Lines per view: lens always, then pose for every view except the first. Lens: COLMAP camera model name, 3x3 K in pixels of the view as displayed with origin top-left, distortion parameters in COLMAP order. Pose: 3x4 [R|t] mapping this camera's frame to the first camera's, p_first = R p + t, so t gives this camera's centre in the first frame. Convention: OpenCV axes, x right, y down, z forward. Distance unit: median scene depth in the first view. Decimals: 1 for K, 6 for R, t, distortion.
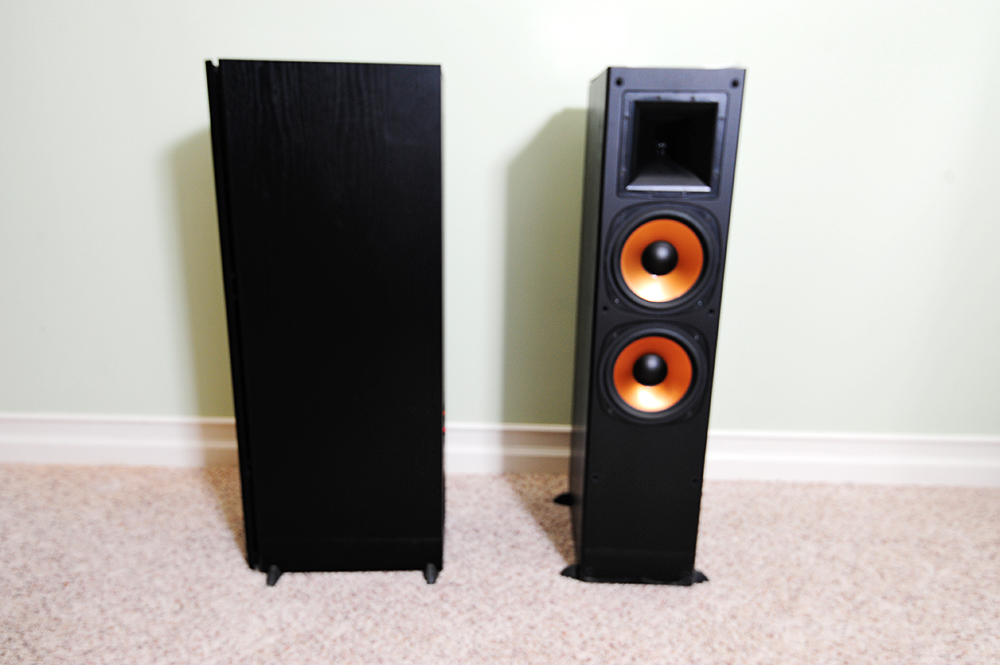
lens RADIAL K [[684.4, 0, 498.8], [0, 684.4, 333.8], [0, 0, 1]] dist [0.026859, -0.005023]
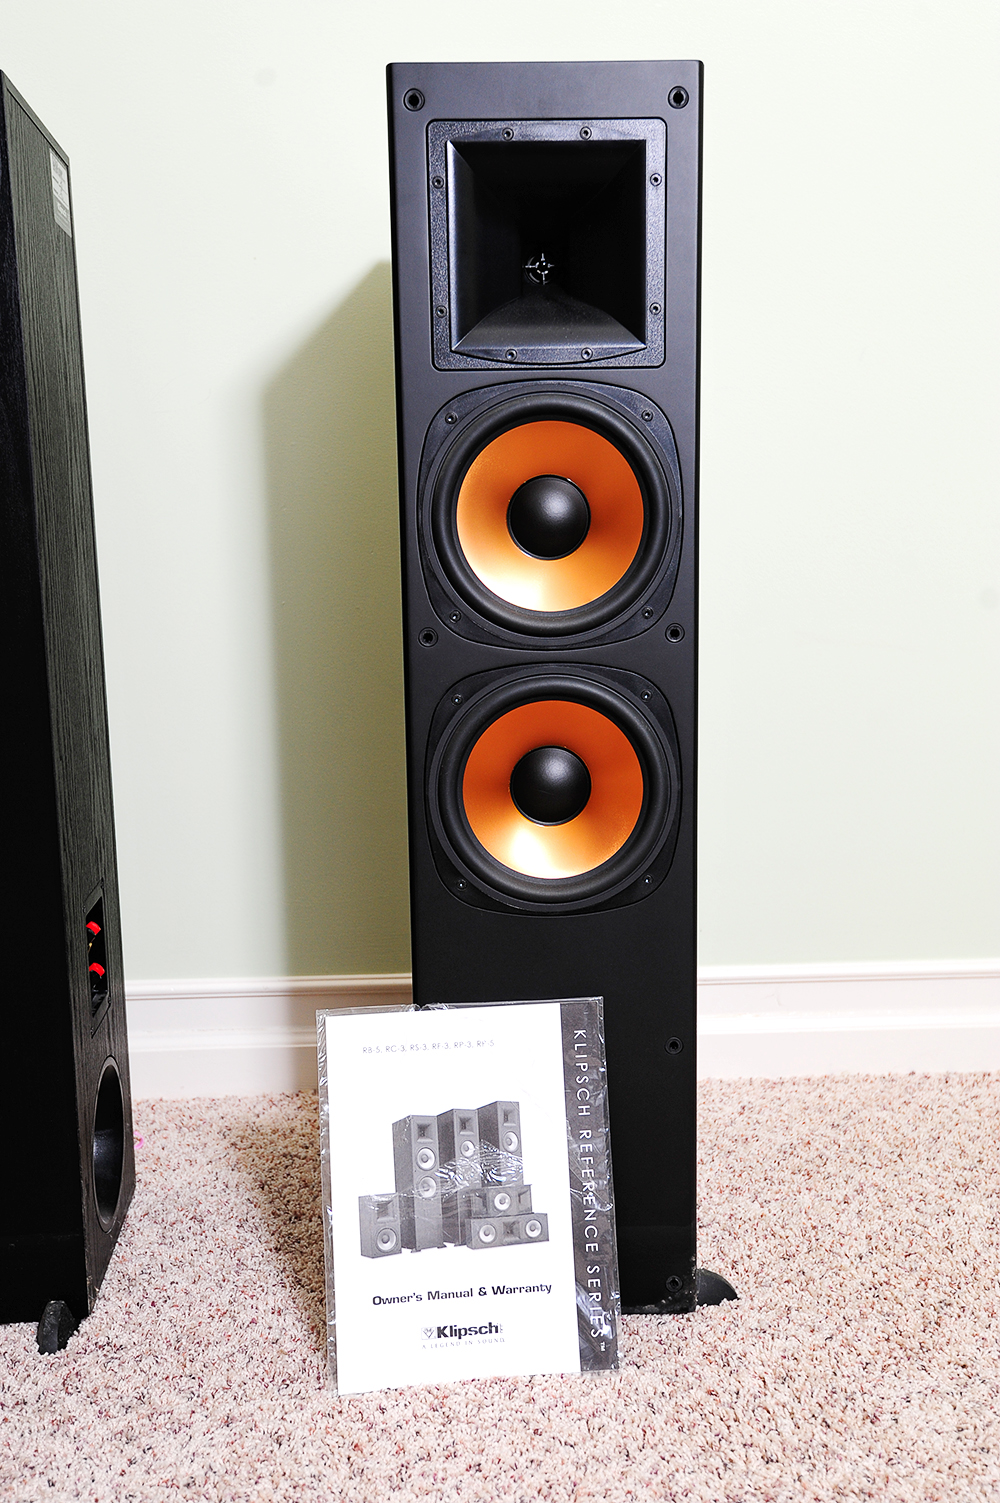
lens RADIAL K [[1333.5, 0, 496.6], [0, 1333.5, 742.1], [0, 0, 1]] dist [0.058027, -0.024078]
pose [[0.997783, -0.043093, 0.050717, 0.149807], [0.048242, 0.993289, -0.105122, 0.115800], [-0.045847, 0.107335, 0.993165, 0.177726]]
